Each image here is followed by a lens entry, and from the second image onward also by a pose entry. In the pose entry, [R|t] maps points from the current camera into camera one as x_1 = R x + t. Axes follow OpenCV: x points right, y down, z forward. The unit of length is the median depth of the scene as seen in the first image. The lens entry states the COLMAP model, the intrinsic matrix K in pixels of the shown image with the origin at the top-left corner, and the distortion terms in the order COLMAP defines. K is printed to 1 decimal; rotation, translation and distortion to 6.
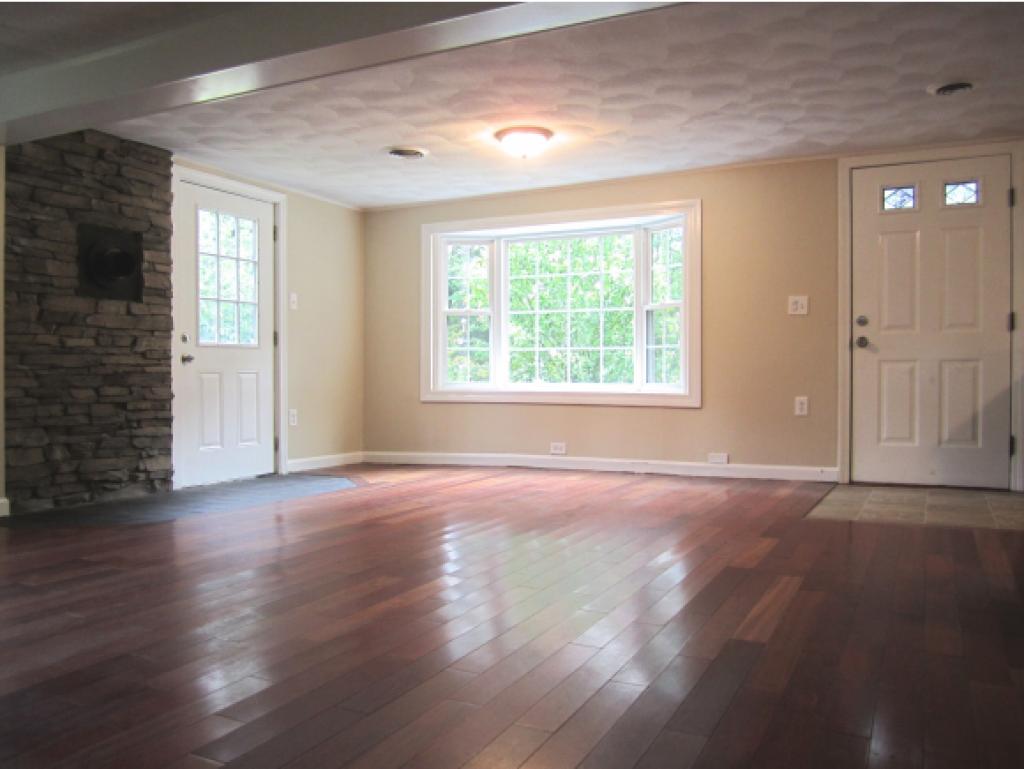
lens RADIAL K [[849.7, 0, 510.8], [0, 849.7, 380.1], [0, 0, 1]] dist [-0.052991, 0.016904]
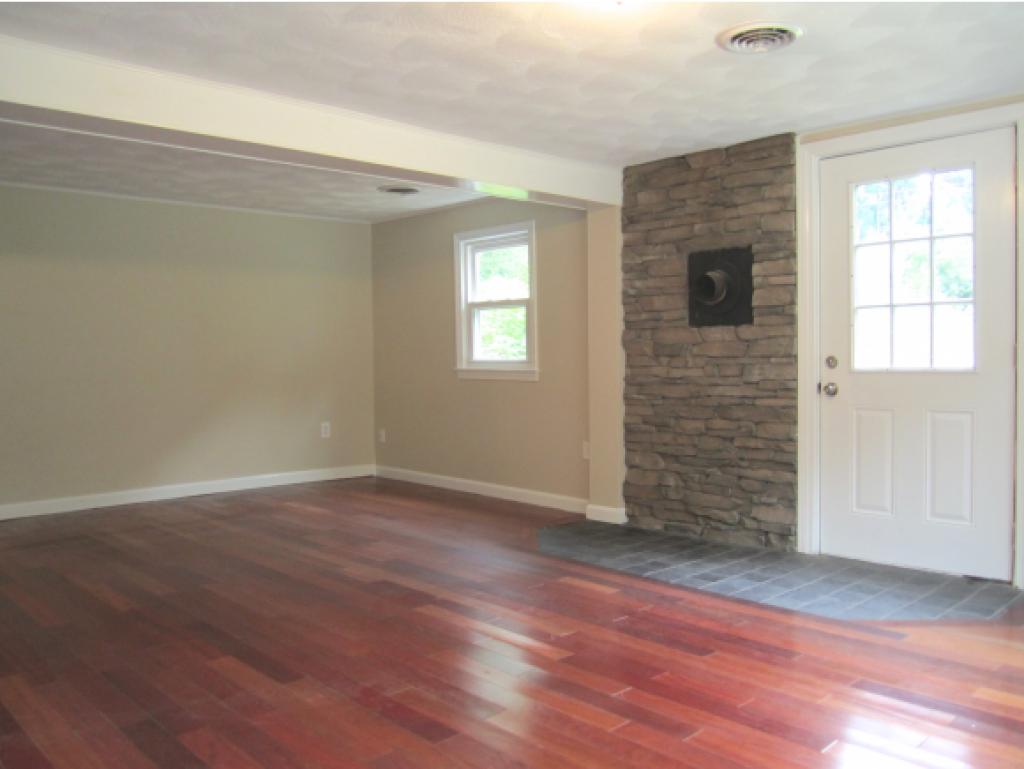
lens RADIAL K [[849.7, 0, 517.9], [0, 849.7, 388.6], [0, 0, 1]] dist [-0.052991, 0.016904]
pose [[-0.328550, 0.035118, -0.943834, 0.484985], [0.002093, 0.999333, 0.036455, -0.061243], [0.944484, 0.010002, -0.328404, 1.098495]]
